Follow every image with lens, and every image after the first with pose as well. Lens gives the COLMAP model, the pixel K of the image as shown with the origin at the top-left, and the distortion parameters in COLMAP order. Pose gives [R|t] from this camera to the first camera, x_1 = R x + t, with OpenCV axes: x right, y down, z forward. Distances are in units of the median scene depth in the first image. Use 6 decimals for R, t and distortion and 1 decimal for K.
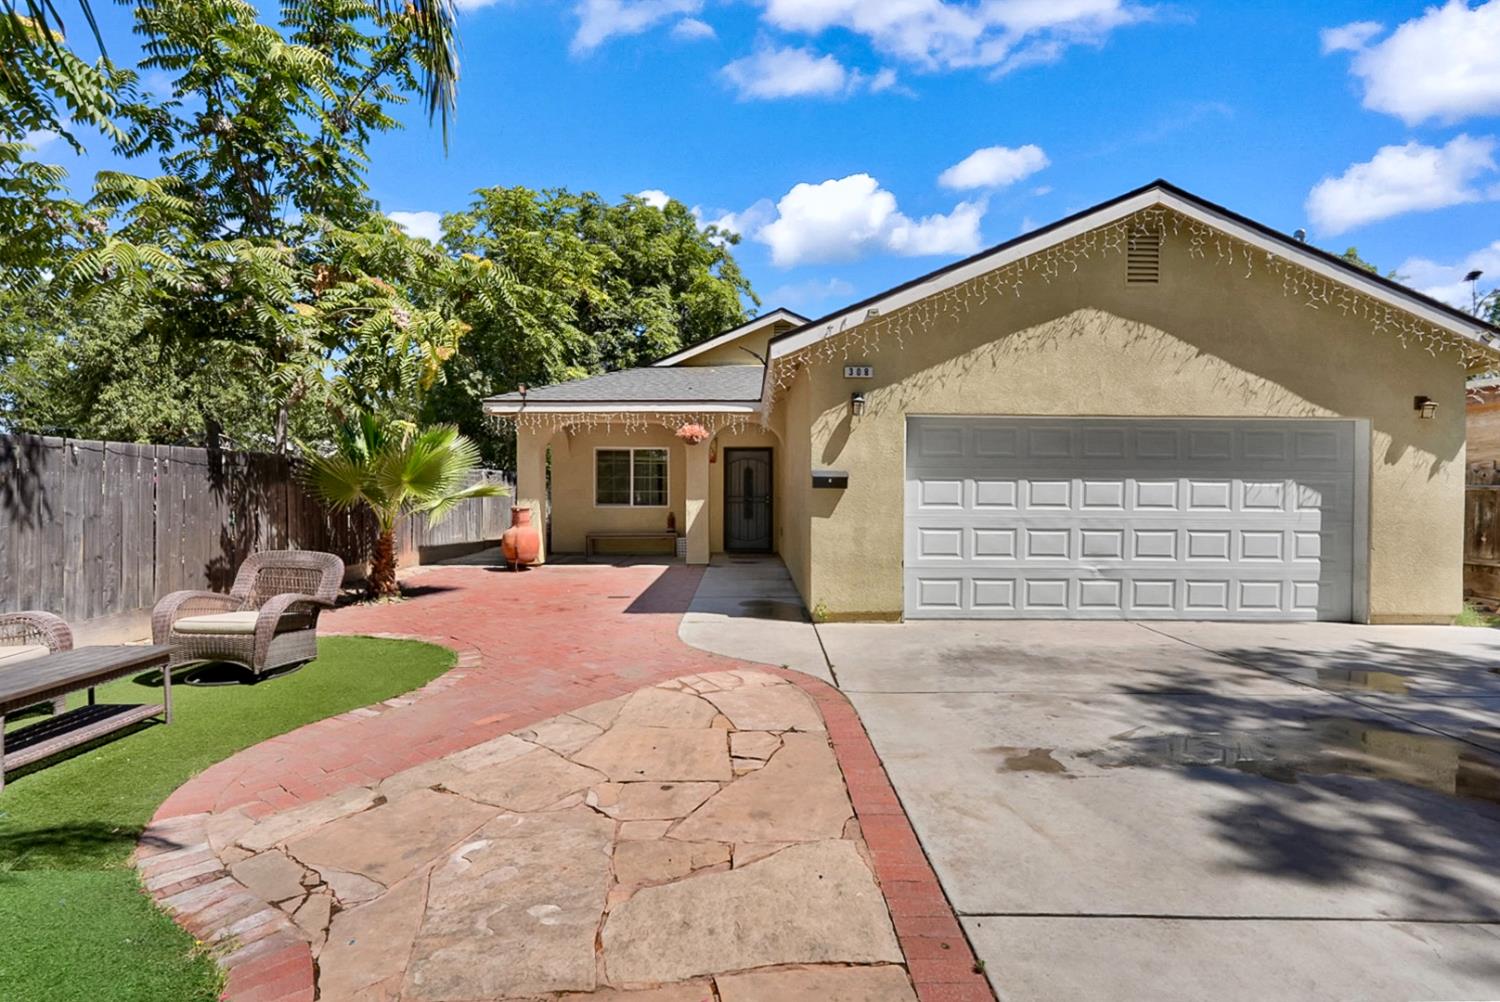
lens RADIAL K [[688.6, 0, 744.4], [0, 688.6, 498.8], [0, 0, 1]] dist [0.002450, 0.000224]
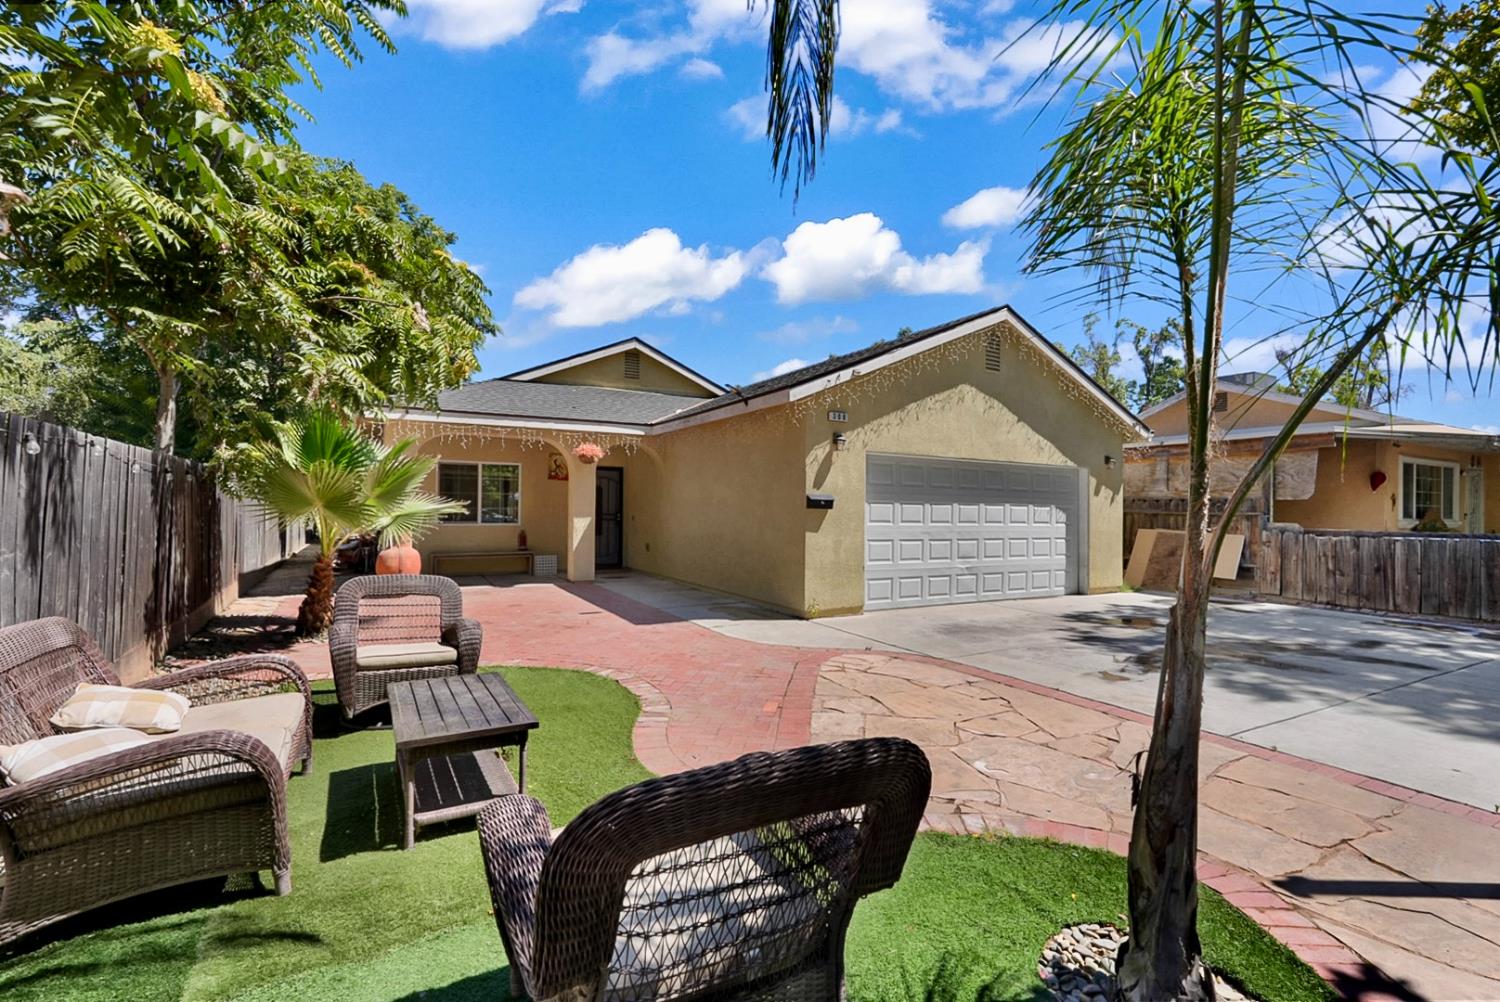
lens RADIAL K [[688.6, 0, 741.4], [0, 688.6, 498.6], [0, 0, 1]] dist [0.002450, 0.000224]
pose [[0.865650, 0.014297, 0.500445, -0.613522], [-0.002229, 0.999692, -0.024705, -0.002559], [-0.500644, 0.020270, 0.865416, 0.002691]]
